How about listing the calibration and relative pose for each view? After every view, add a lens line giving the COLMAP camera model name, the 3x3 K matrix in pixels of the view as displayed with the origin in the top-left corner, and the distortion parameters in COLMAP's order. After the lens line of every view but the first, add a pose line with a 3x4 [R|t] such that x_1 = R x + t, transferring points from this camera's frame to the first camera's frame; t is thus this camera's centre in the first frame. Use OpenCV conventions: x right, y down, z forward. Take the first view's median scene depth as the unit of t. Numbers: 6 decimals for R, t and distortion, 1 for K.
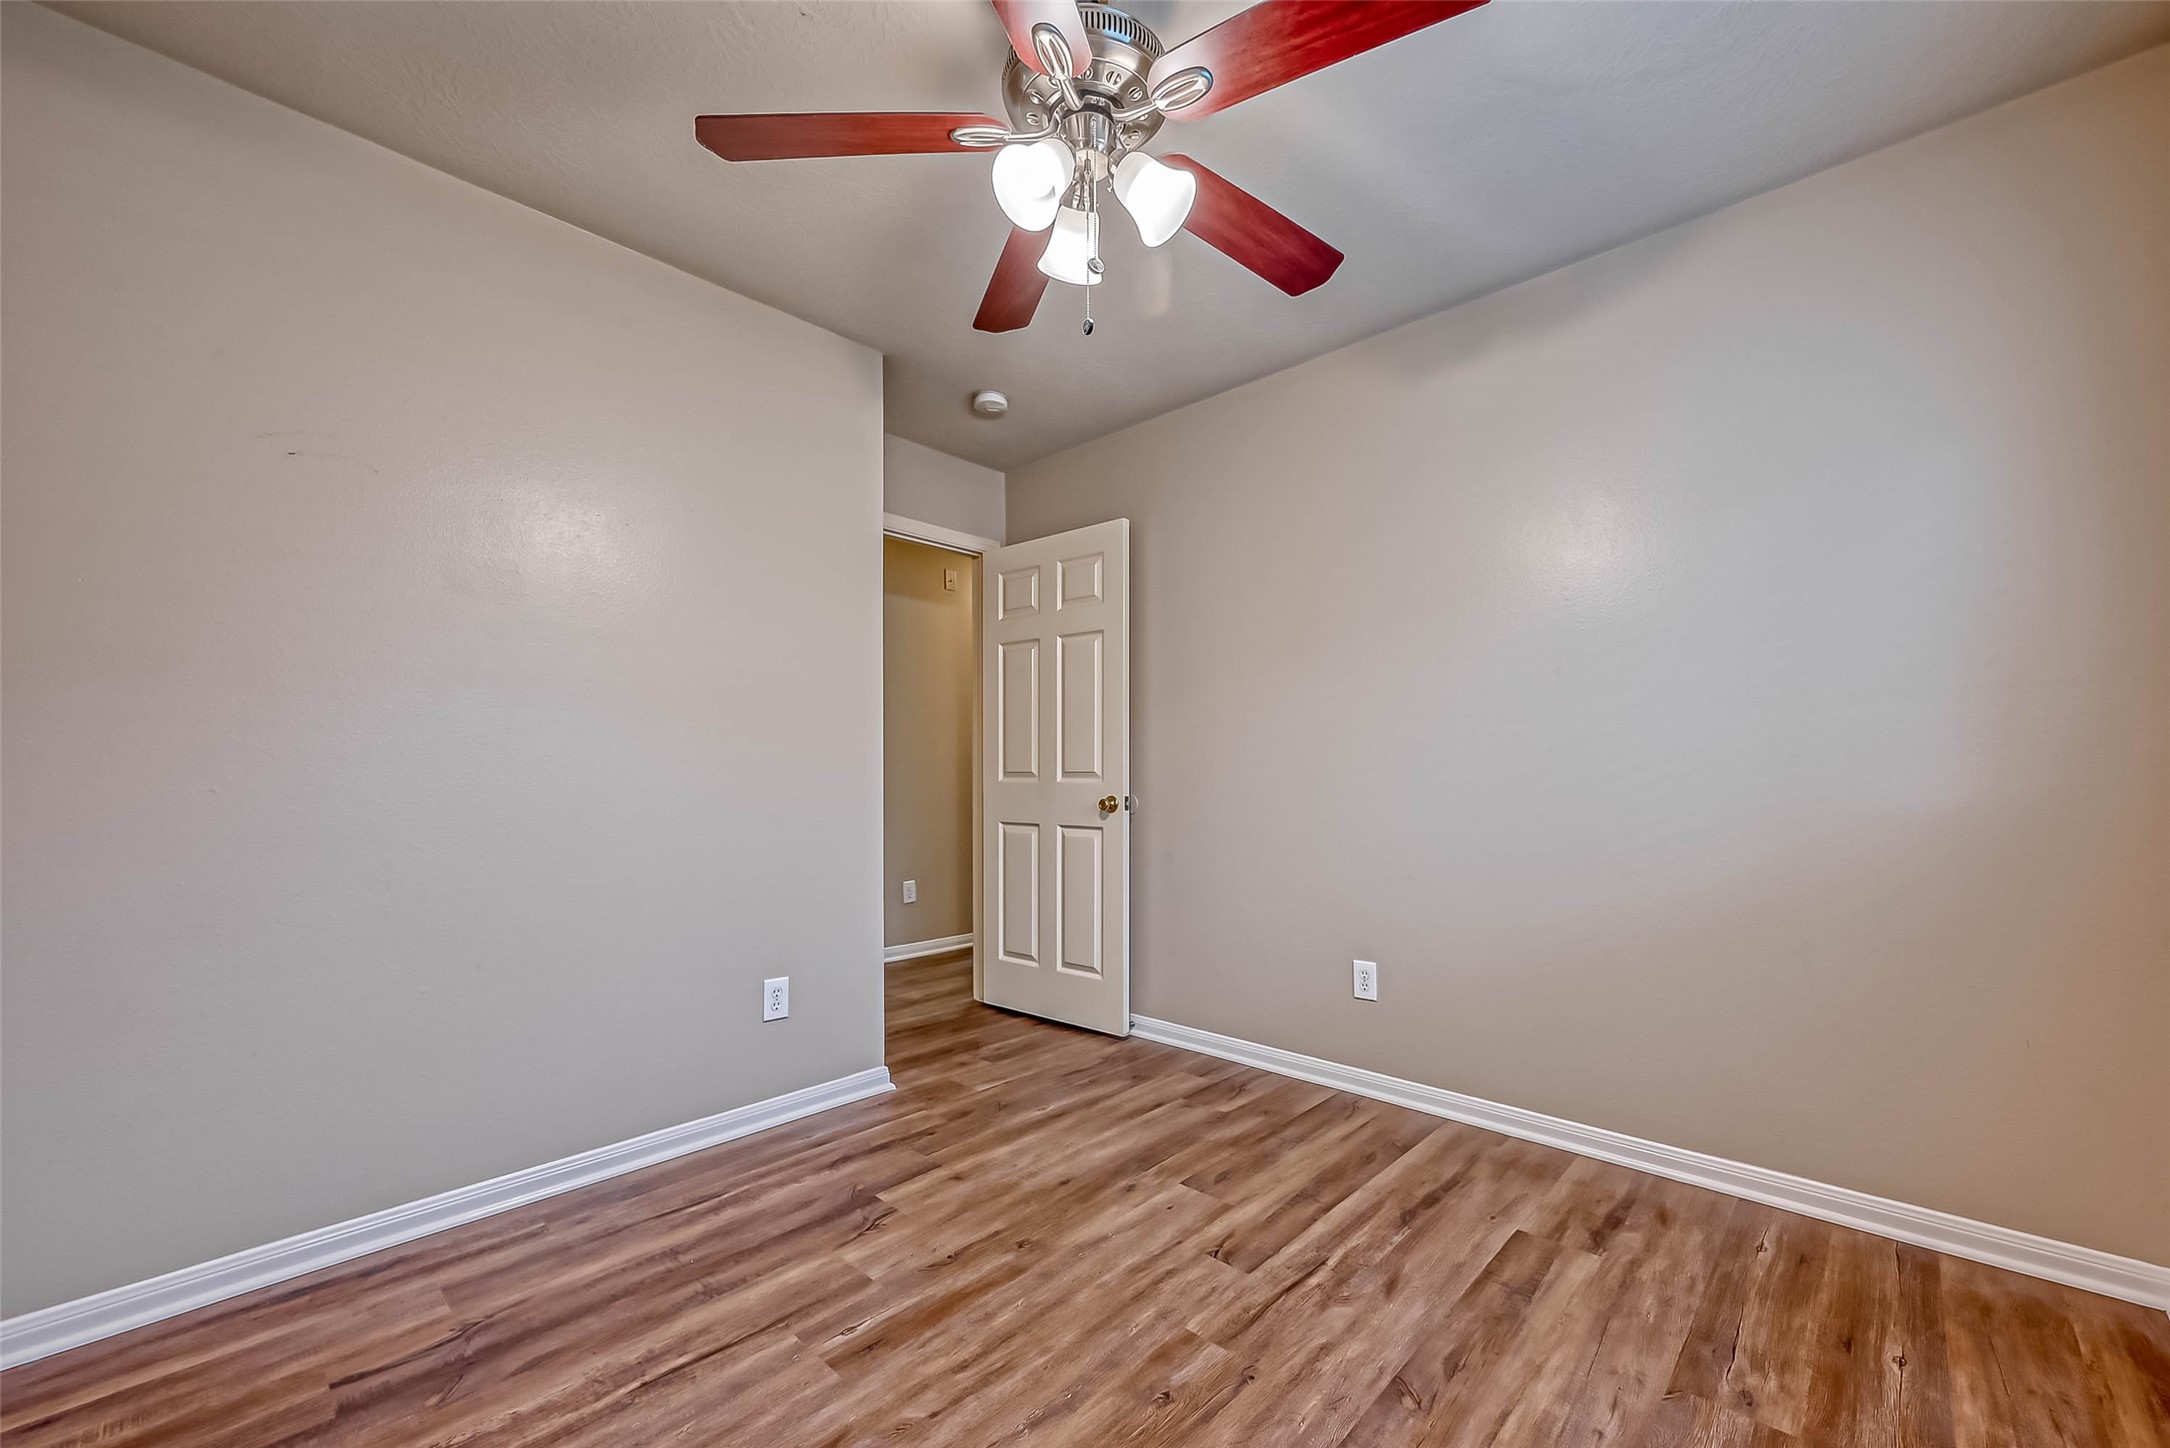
lens RADIAL K [[857.8, 0, 1083.0], [0, 857.8, 772.9], [0, 0, 1]] dist [-0.002029, 0.000001]
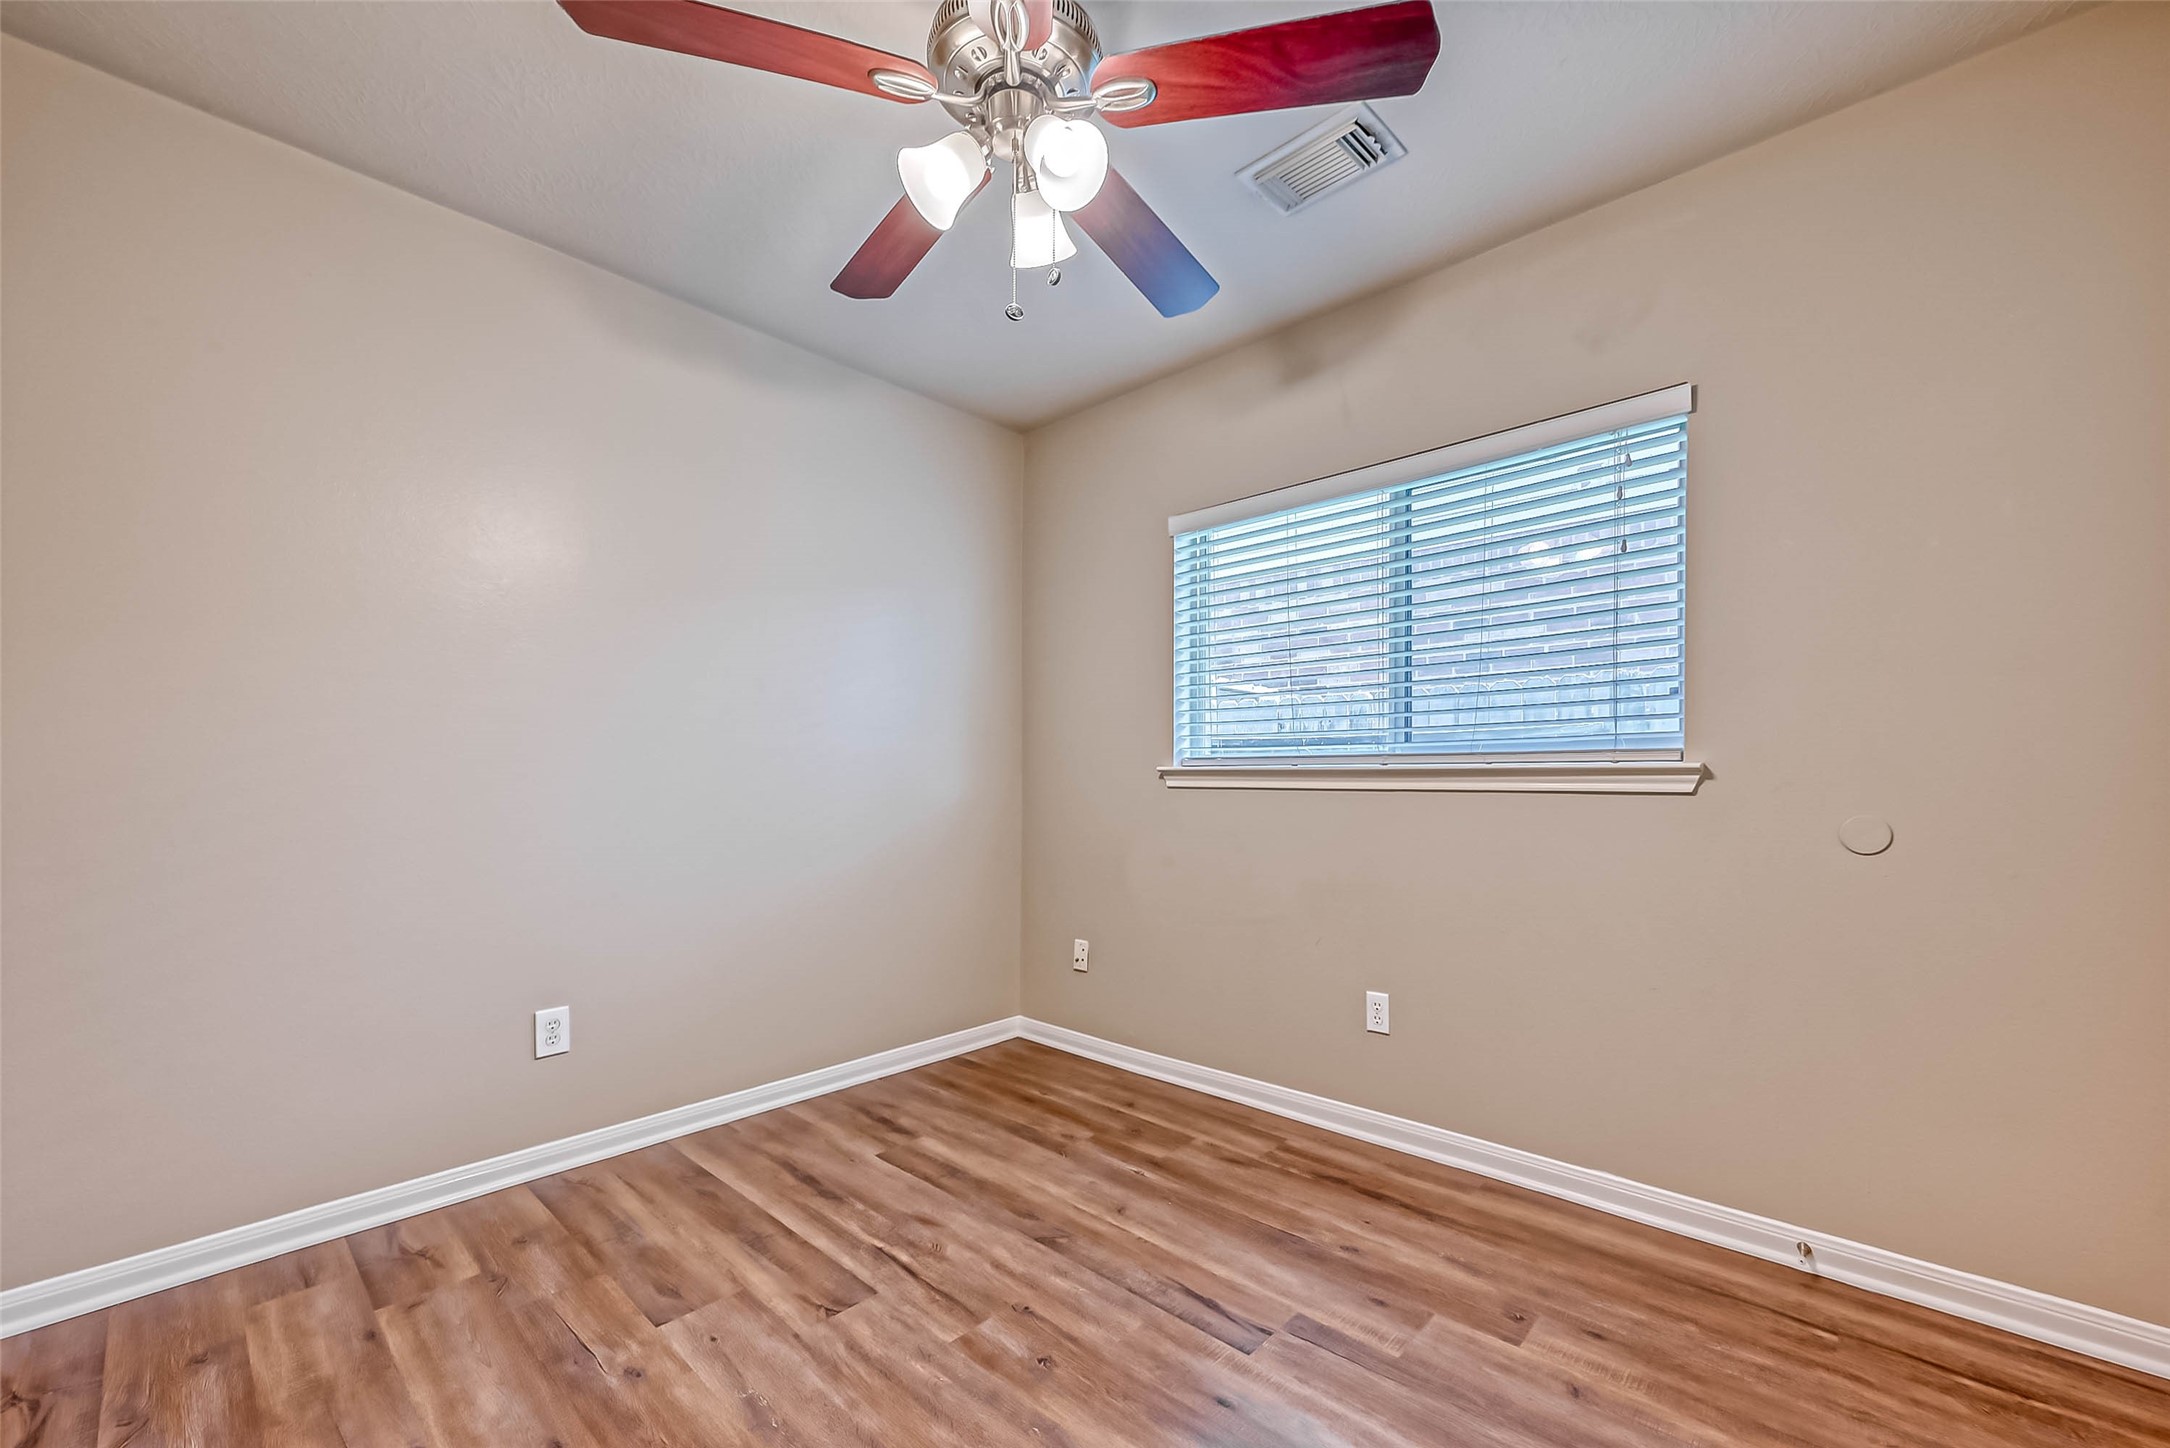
lens RADIAL K [[857.8, 0, 1116.7], [0, 857.8, 779.1], [0, 0, 1]] dist [-0.002029, 0.000001]
pose [[-0.021188, 0.000232, 0.999775, -0.727370], [-0.001126, 0.999999, -0.000256, -0.001460], [-0.999775, -0.001131, -0.021187, 0.691359]]
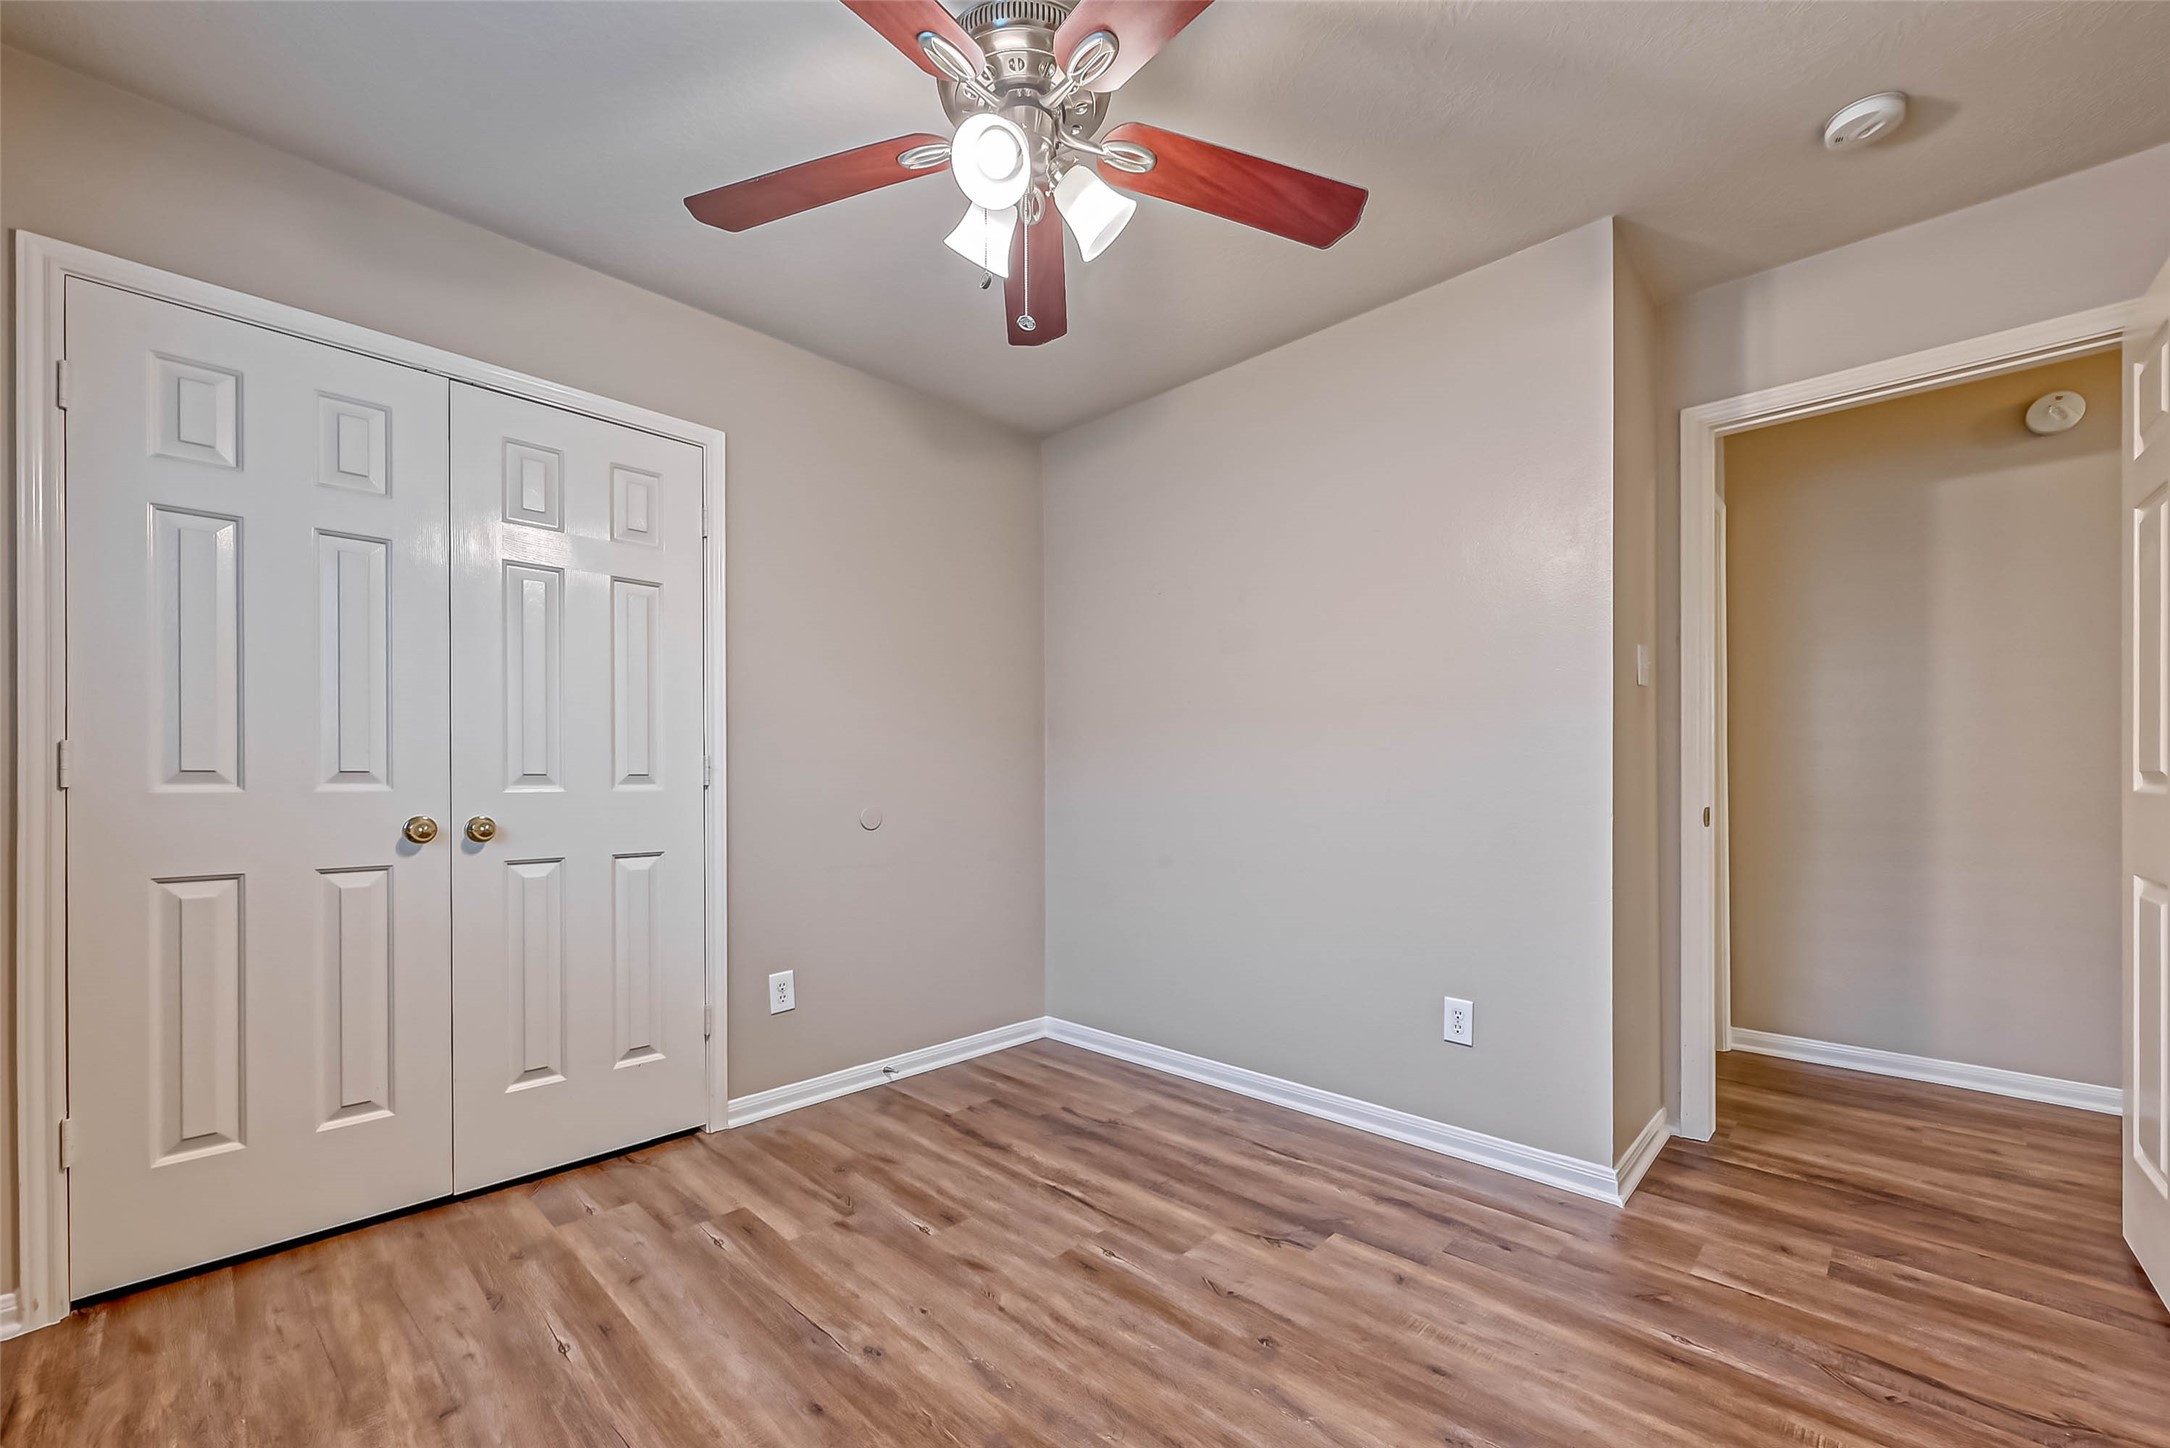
lens RADIAL K [[857.8, 0, 1121.3], [0, 857.8, 774.9], [0, 0, 1]] dist [-0.002029, 0.000001]
pose [[0.019588, -0.001857, -0.999806, 0.754436], [0.003552, 0.999992, -0.001787, -0.002784], [0.999802, -0.003517, 0.019594, 0.830846]]
